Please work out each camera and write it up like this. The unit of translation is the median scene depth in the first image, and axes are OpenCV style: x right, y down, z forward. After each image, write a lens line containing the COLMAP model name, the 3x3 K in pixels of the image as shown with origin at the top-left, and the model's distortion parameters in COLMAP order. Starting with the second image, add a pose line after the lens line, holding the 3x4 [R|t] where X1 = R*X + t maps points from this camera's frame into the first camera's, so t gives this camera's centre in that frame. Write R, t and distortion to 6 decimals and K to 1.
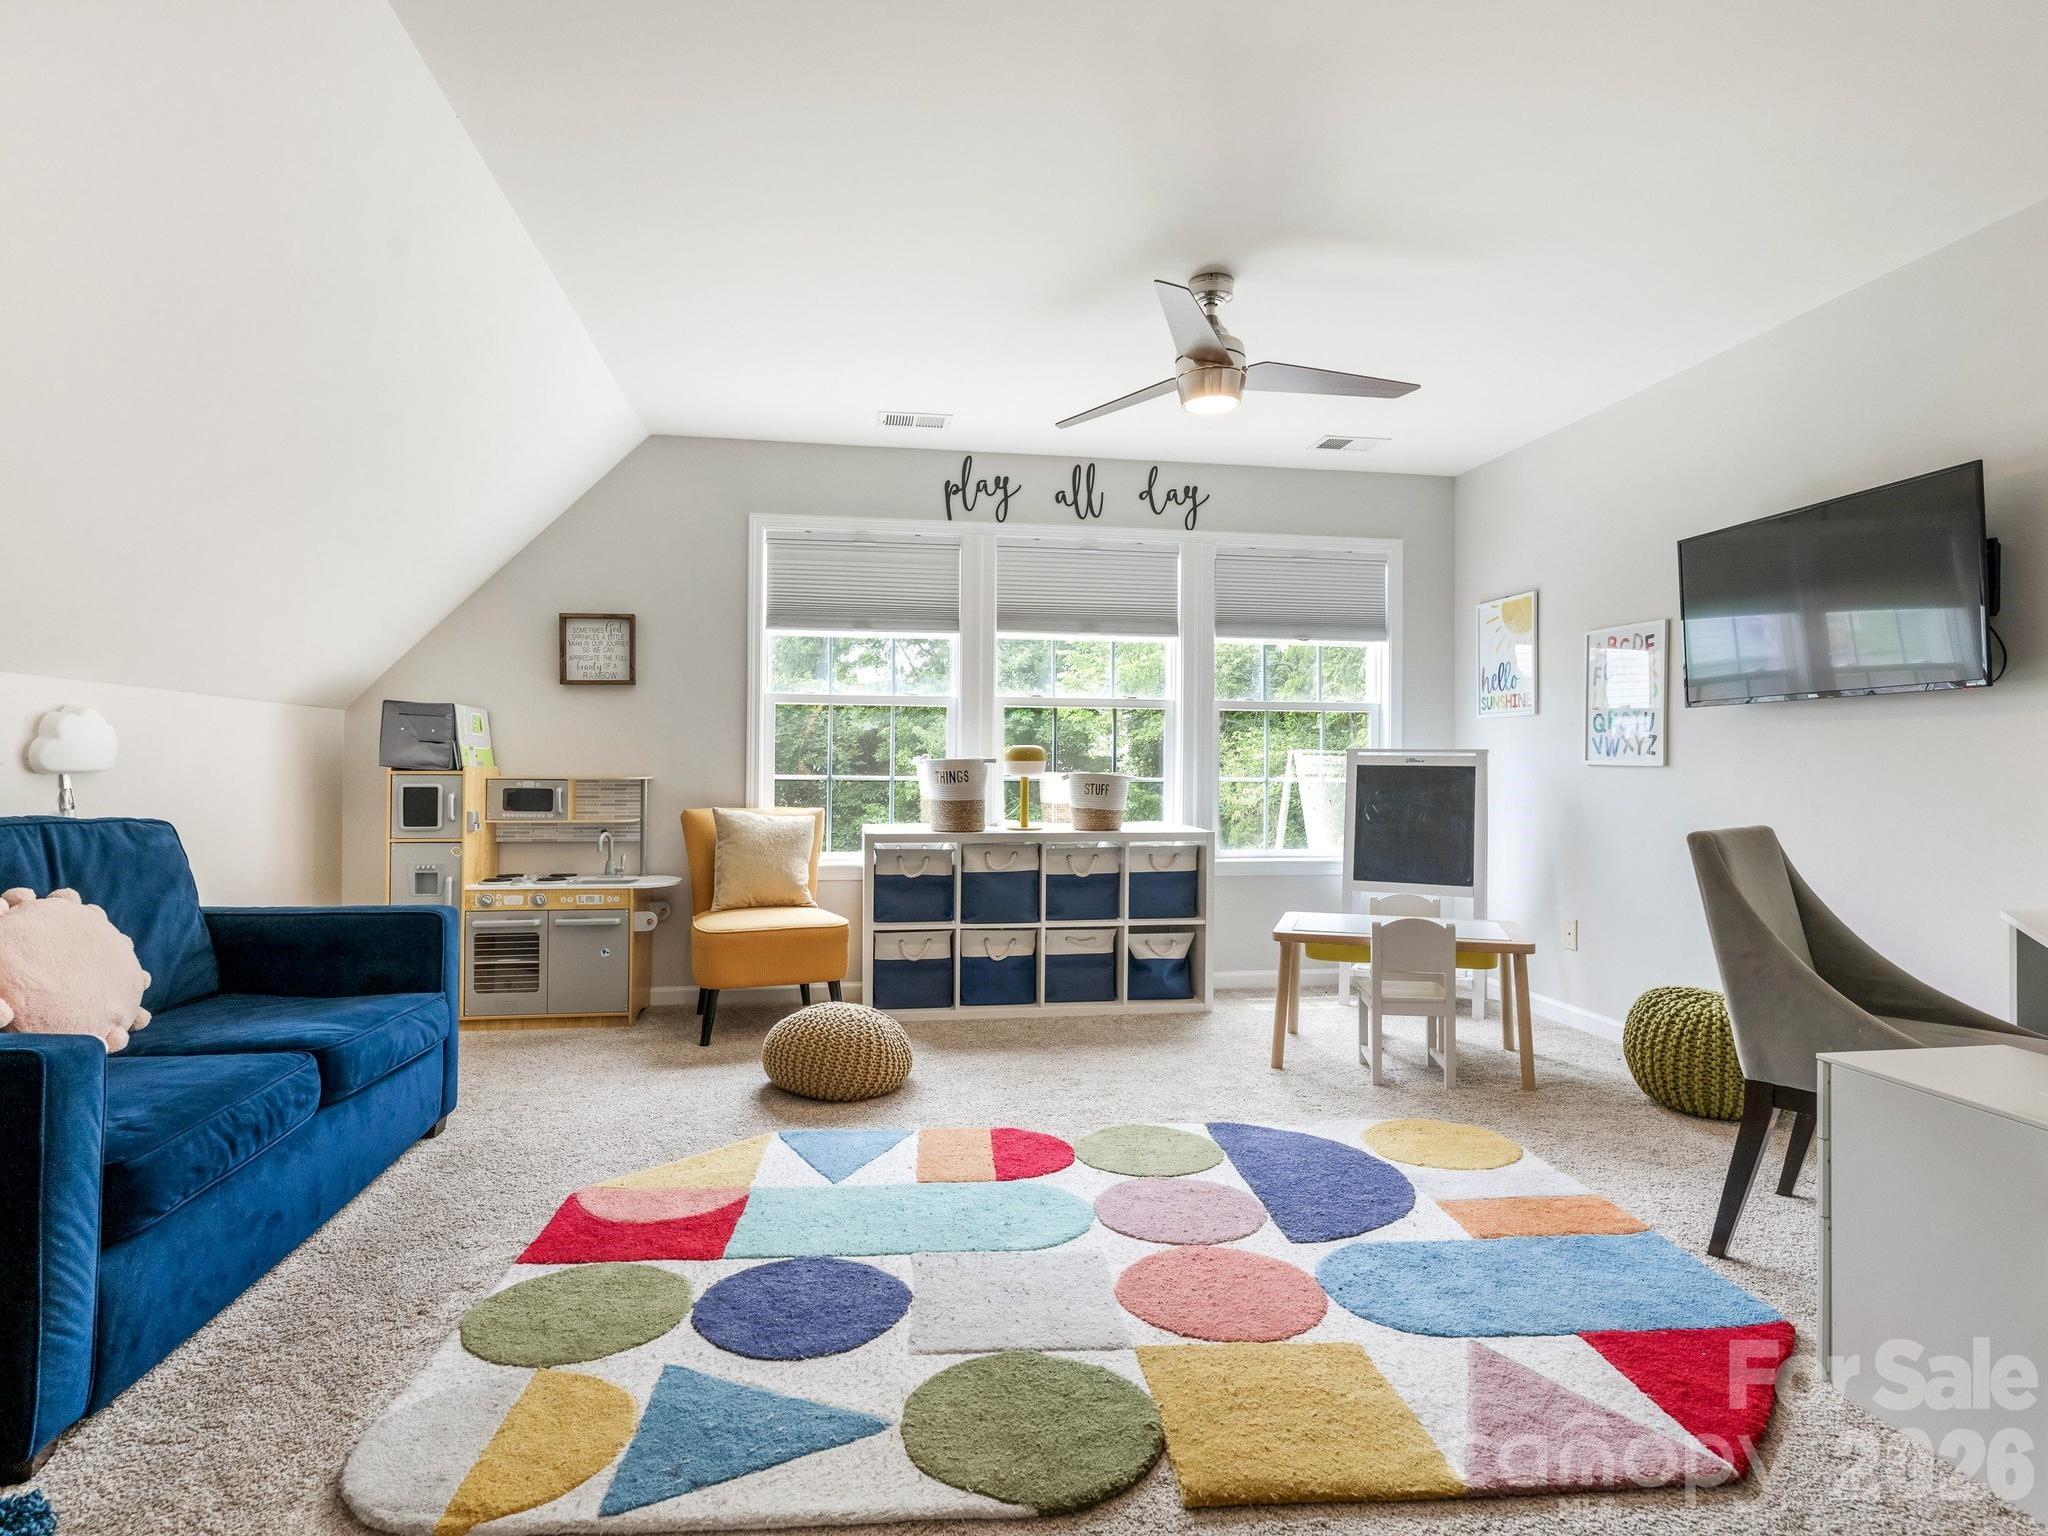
lens RADIAL K [[1048.5, 0, 1021.1], [0, 1048.5, 758.9], [0, 0, 1]] dist [-0.005106, -0.000785]
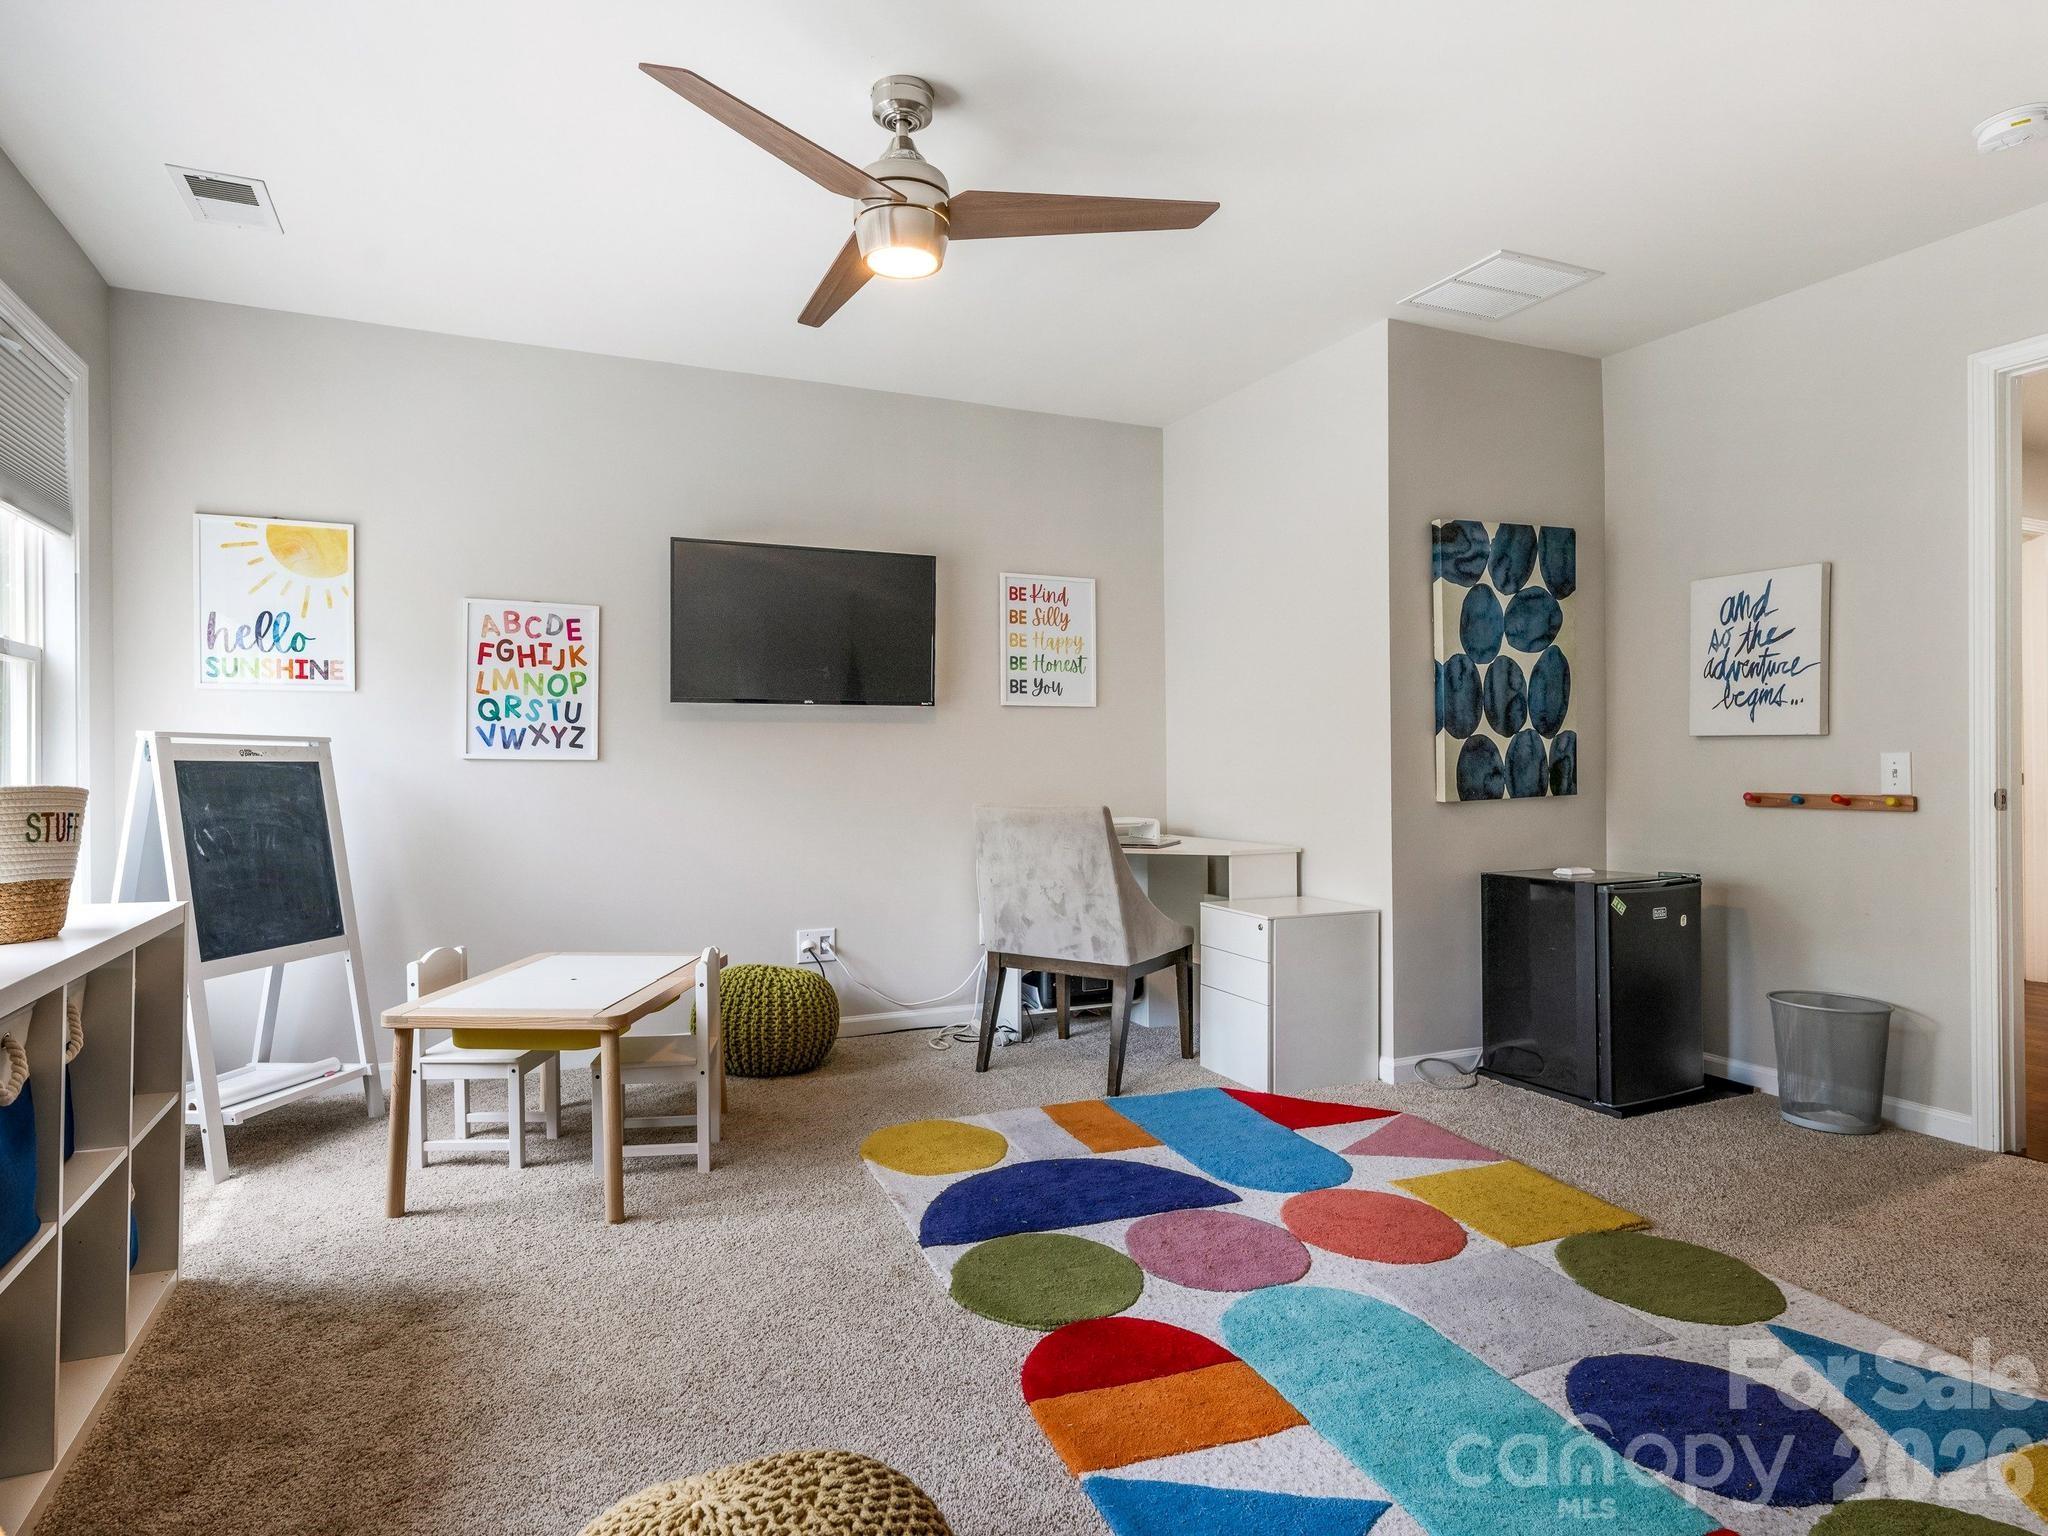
lens RADIAL K [[1111.2, 0, 1023.2], [0, 1111.2, 763.1], [0, 0, 1]] dist [0.003785, -0.001760]
pose [[-0.240258, -0.007244, 0.970682, -0.617801], [-0.003267, 0.999973, 0.006653, 0.002418], [-0.970704, -0.001573, -0.240275, 1.156921]]
